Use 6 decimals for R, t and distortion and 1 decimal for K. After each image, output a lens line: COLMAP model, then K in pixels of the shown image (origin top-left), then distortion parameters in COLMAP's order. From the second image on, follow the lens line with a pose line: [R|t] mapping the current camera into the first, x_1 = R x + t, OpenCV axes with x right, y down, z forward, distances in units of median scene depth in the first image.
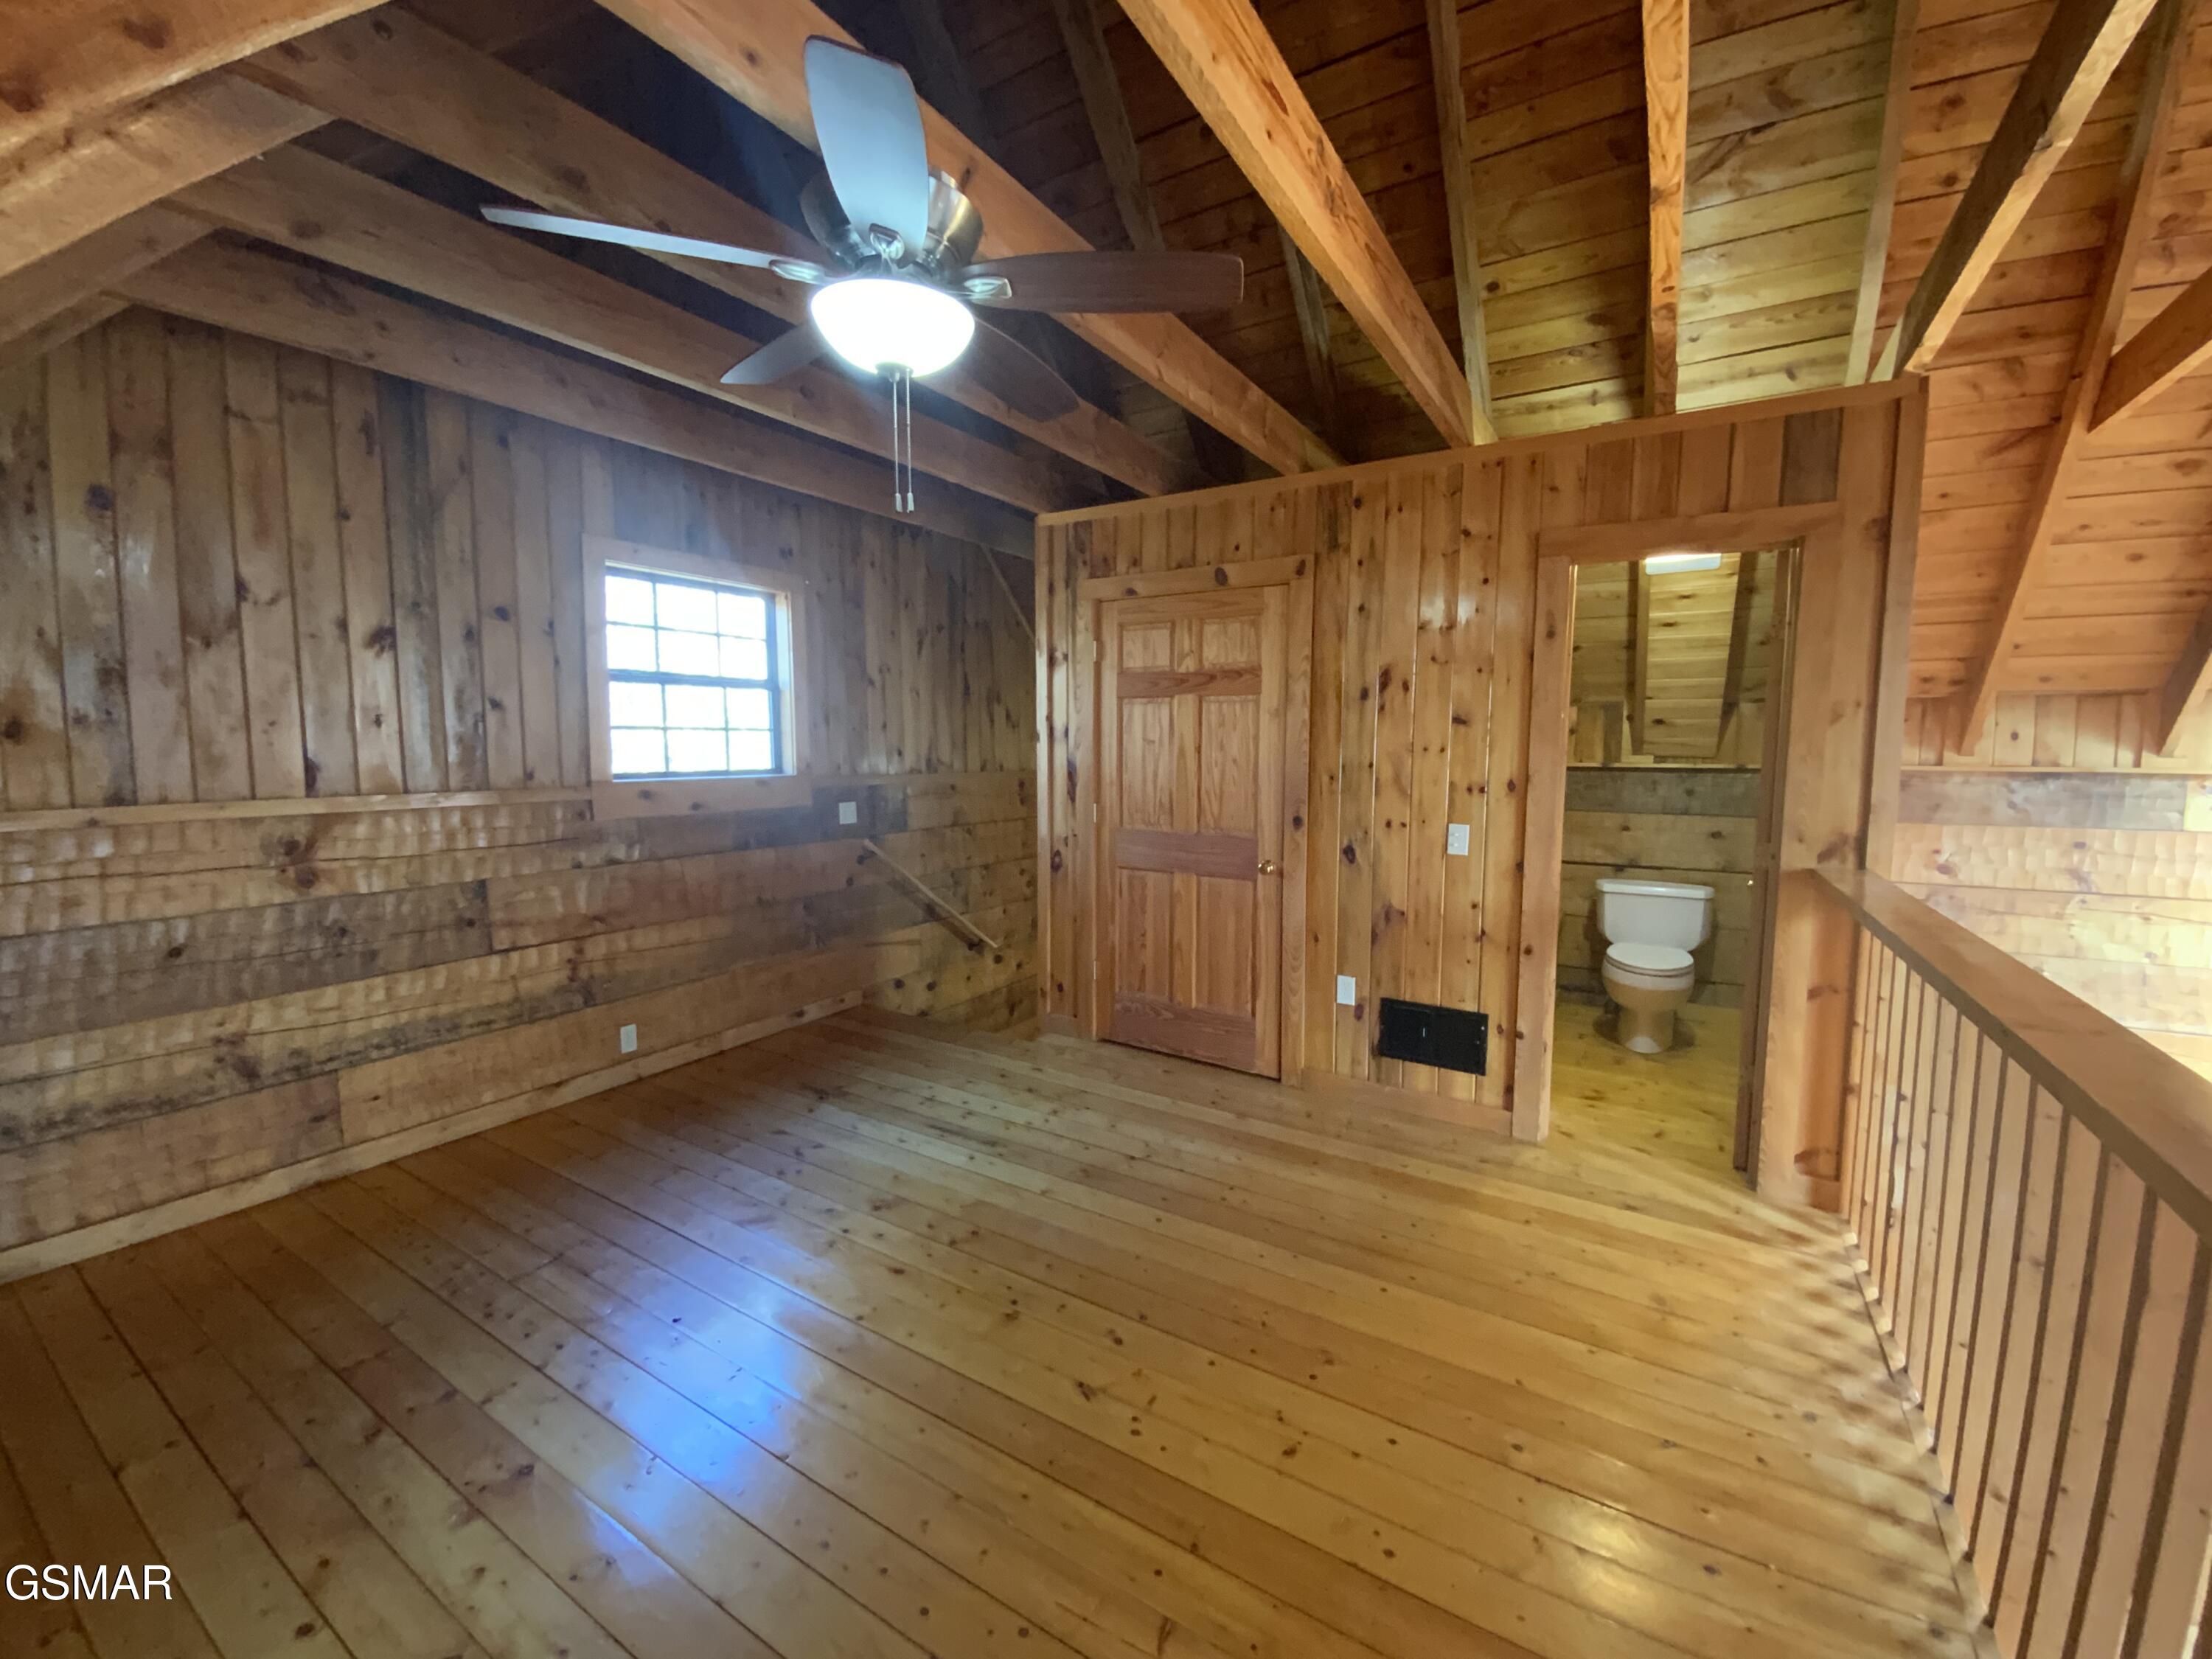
lens RADIAL K [[898.9, 0, 1104.4], [0, 898.9, 831.3], [0, 0, 1]] dist [-0.000539, -0.001599]
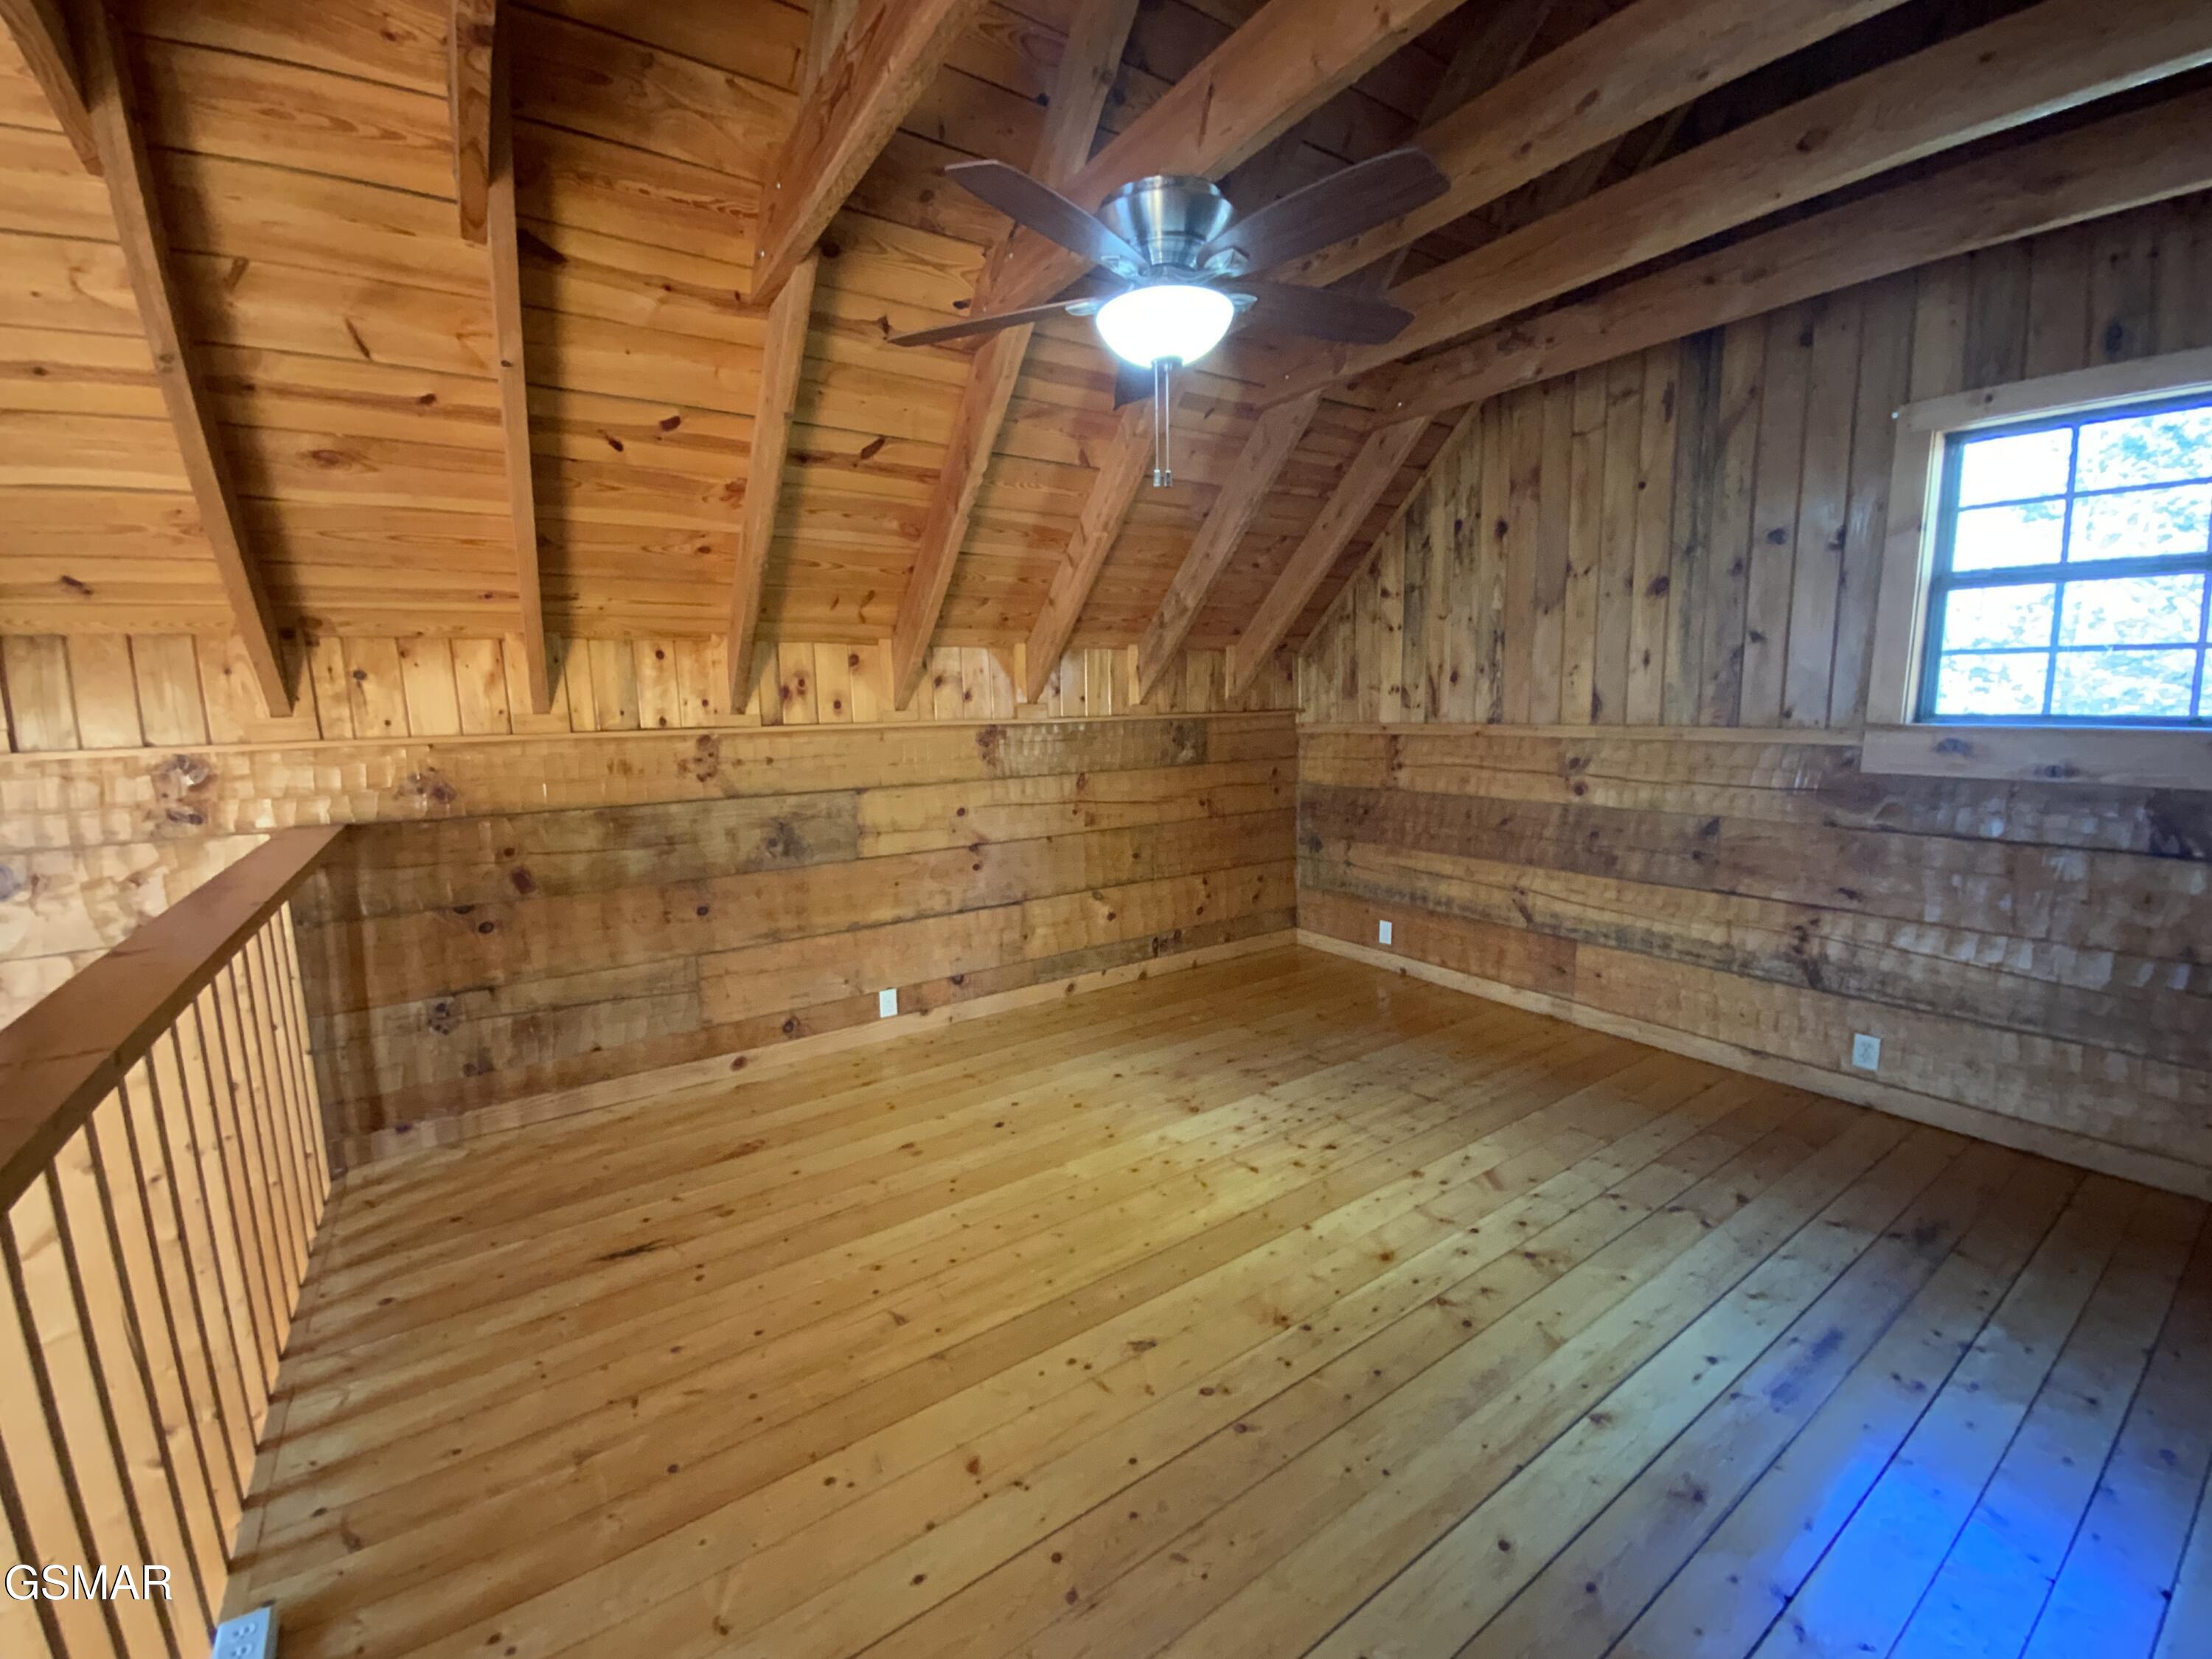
lens RADIAL K [[898.9, 0, 1105.5], [0, 898.9, 834.4], [0, 0, 1]] dist [-0.000539, -0.001599]
pose [[-0.394123, 0.146509, -0.907305, 0.618943], [-0.071020, 0.979405, 0.189002, -0.085825], [0.916310, 0.138927, -0.375601, 0.957750]]
